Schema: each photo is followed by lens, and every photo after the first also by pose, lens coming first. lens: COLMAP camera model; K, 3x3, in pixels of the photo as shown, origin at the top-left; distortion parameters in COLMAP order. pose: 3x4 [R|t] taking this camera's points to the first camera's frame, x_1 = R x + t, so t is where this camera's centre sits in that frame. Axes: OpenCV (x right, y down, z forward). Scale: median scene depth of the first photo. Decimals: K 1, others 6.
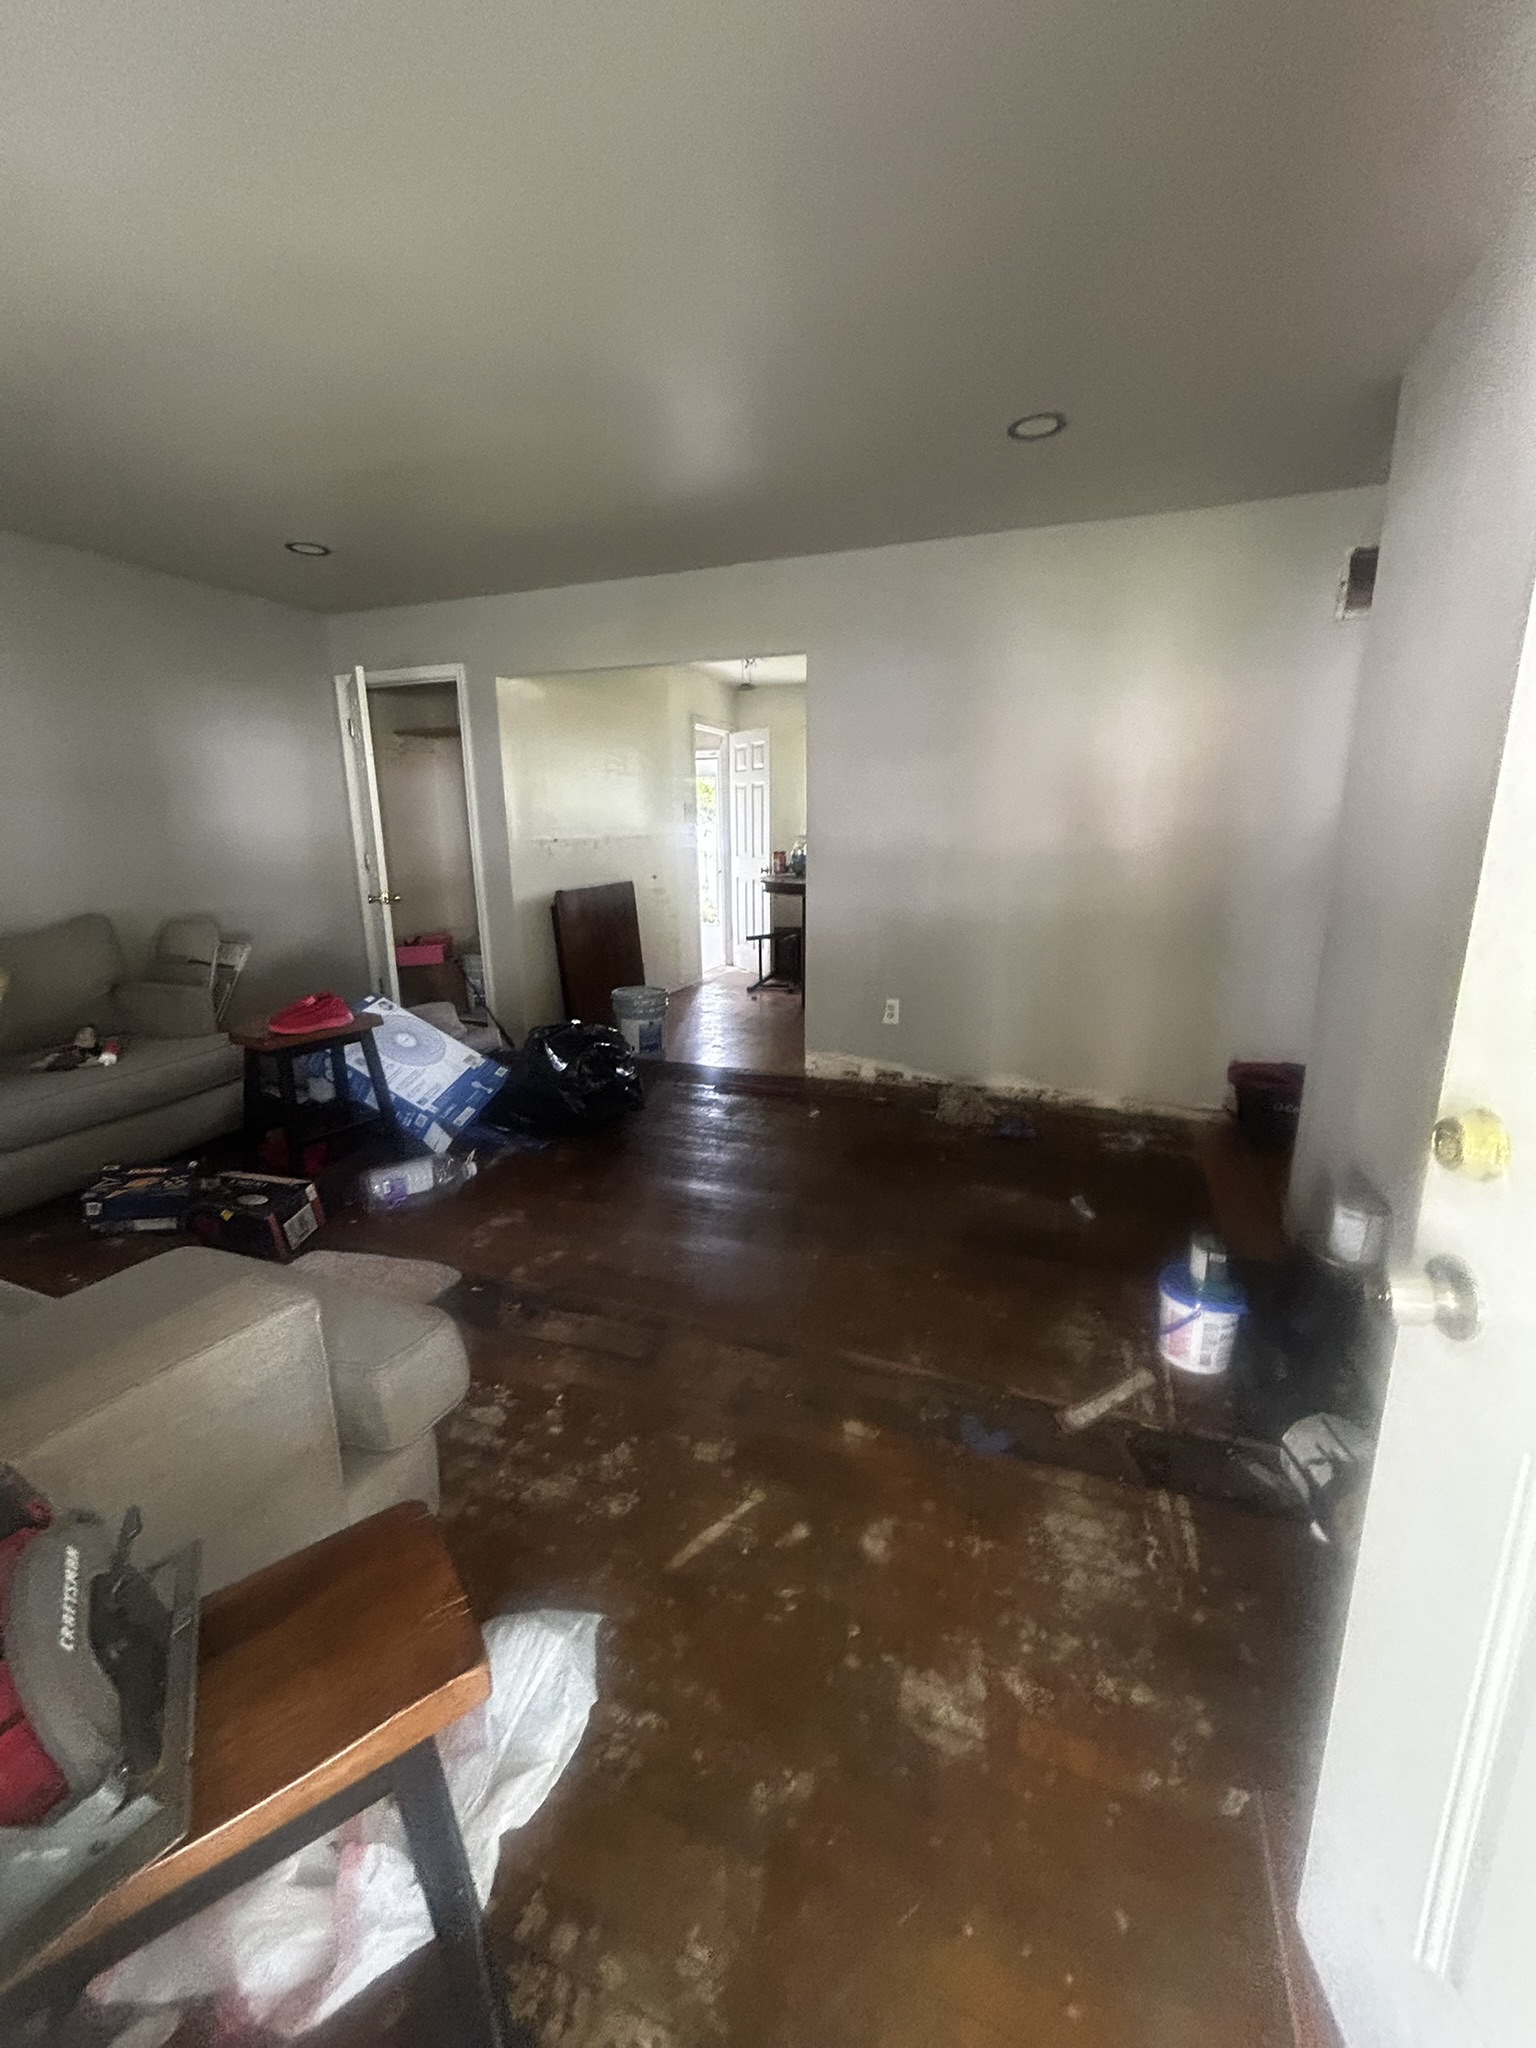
lens RADIAL K [[833.1, 0, 772.0], [0, 833.1, 1019.0], [0, 0, 1]] dist [-0.002025, 0.000436]
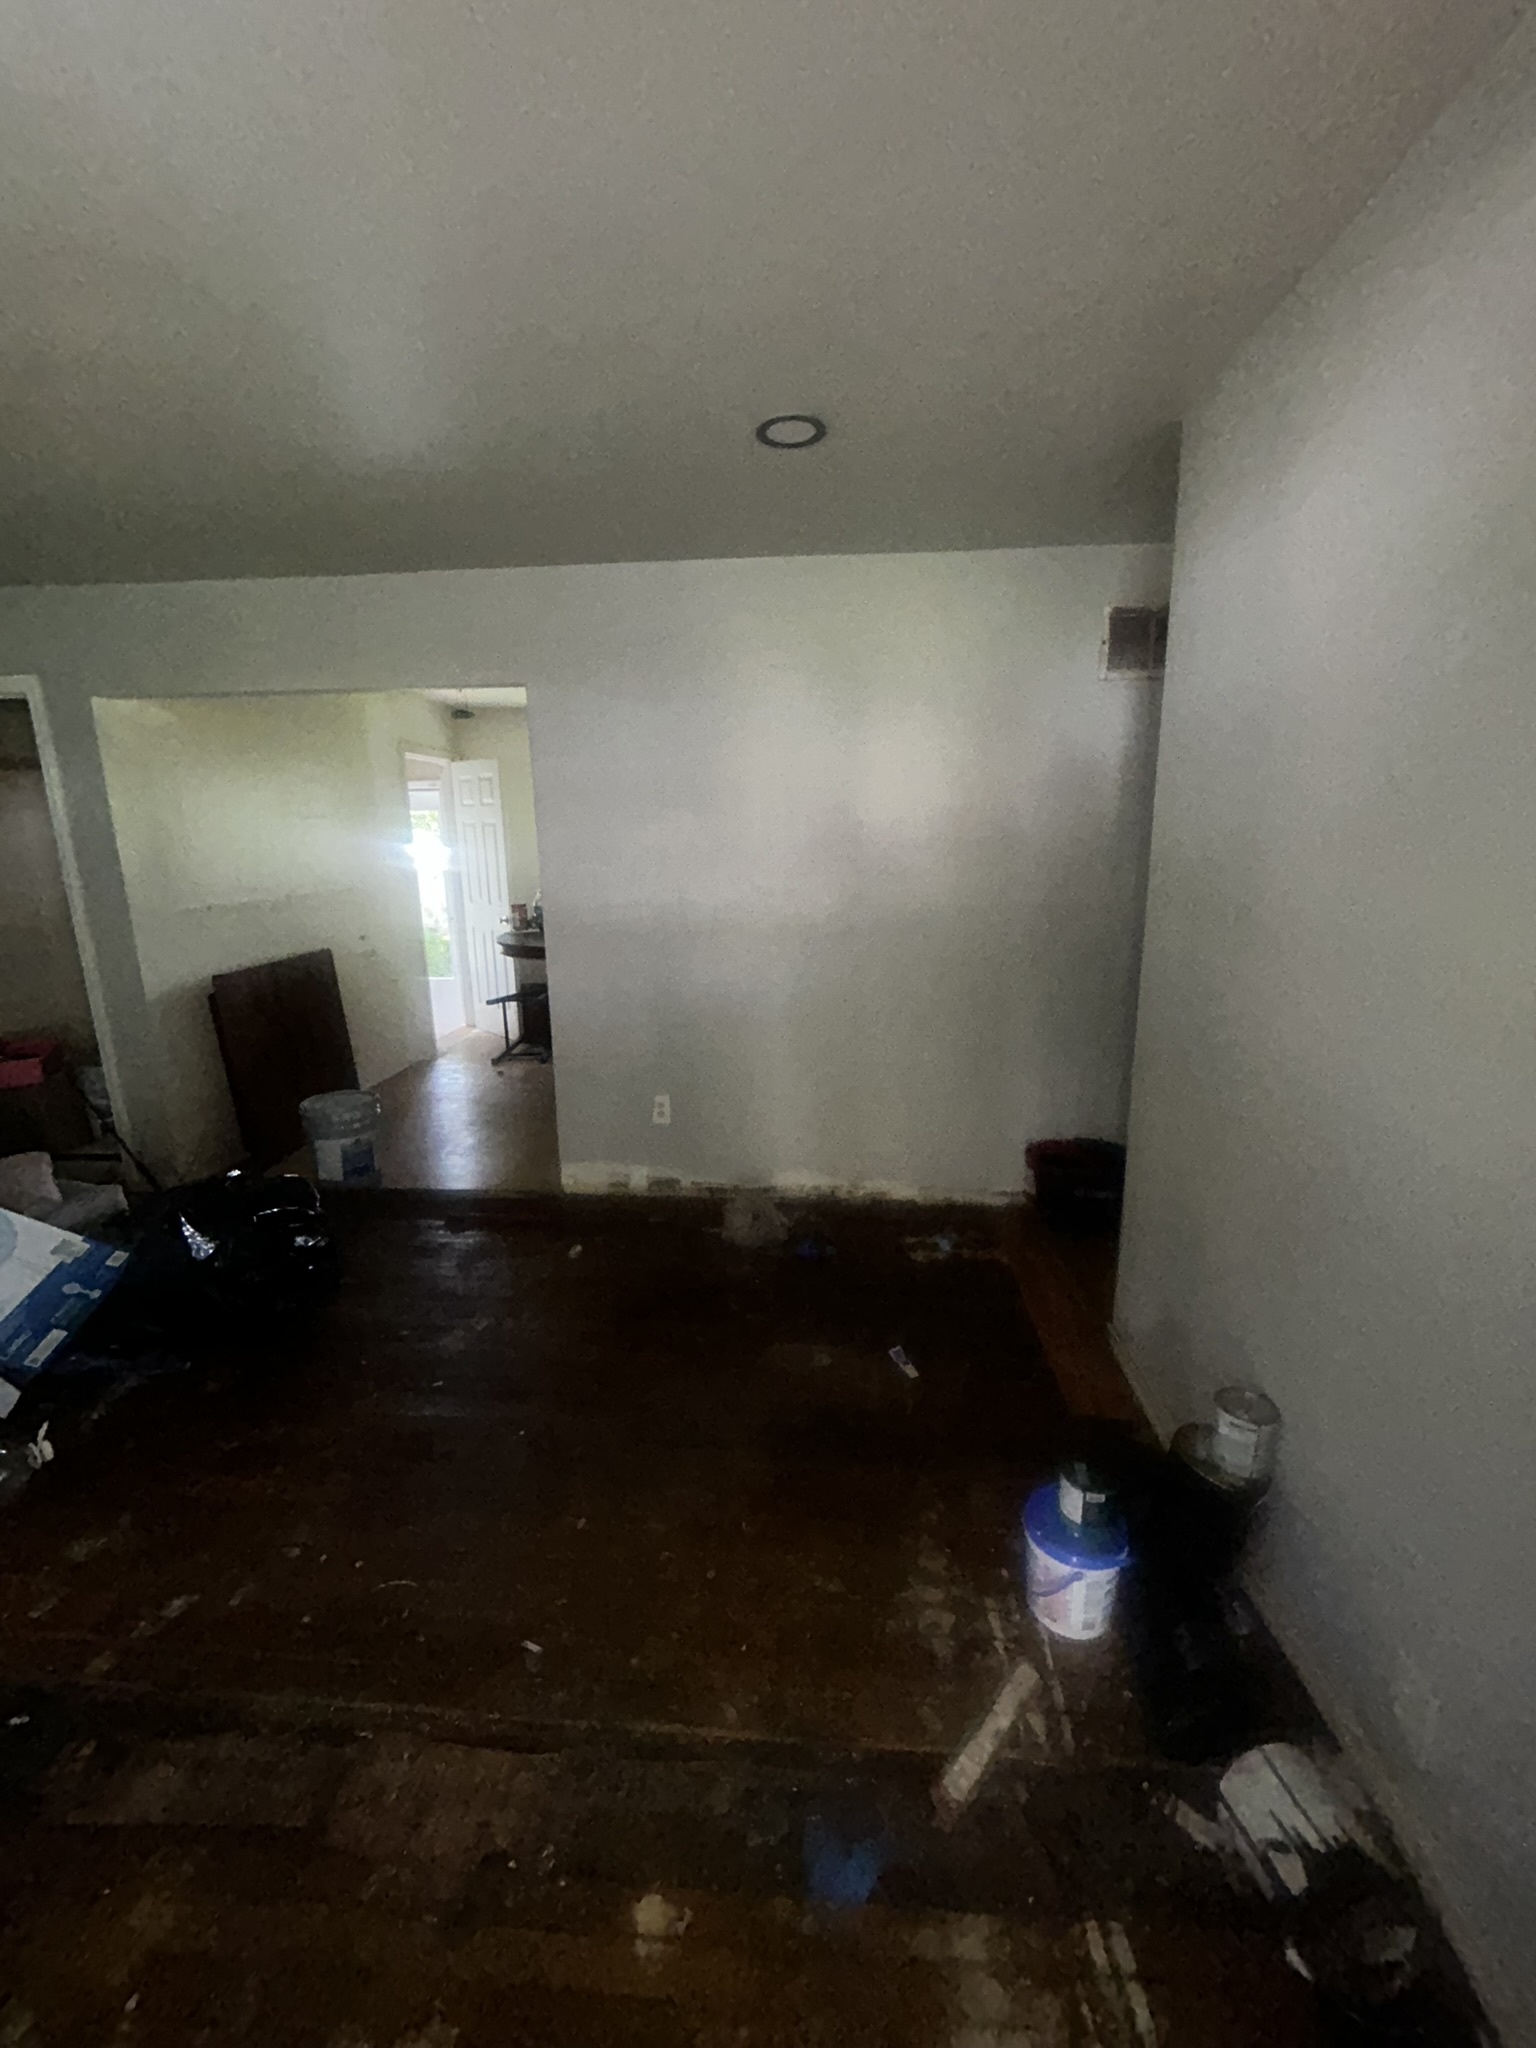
lens RADIAL K [[833.1, 0, 774.0], [0, 833.1, 1023.1], [0, 0, 1]] dist [-0.002025, 0.000436]
pose [[0.959213, -0.066827, 0.274673, 0.030244], [0.069886, 0.997554, -0.001353, -0.100412], [-0.273910, 0.020493, 0.961537, 0.172645]]
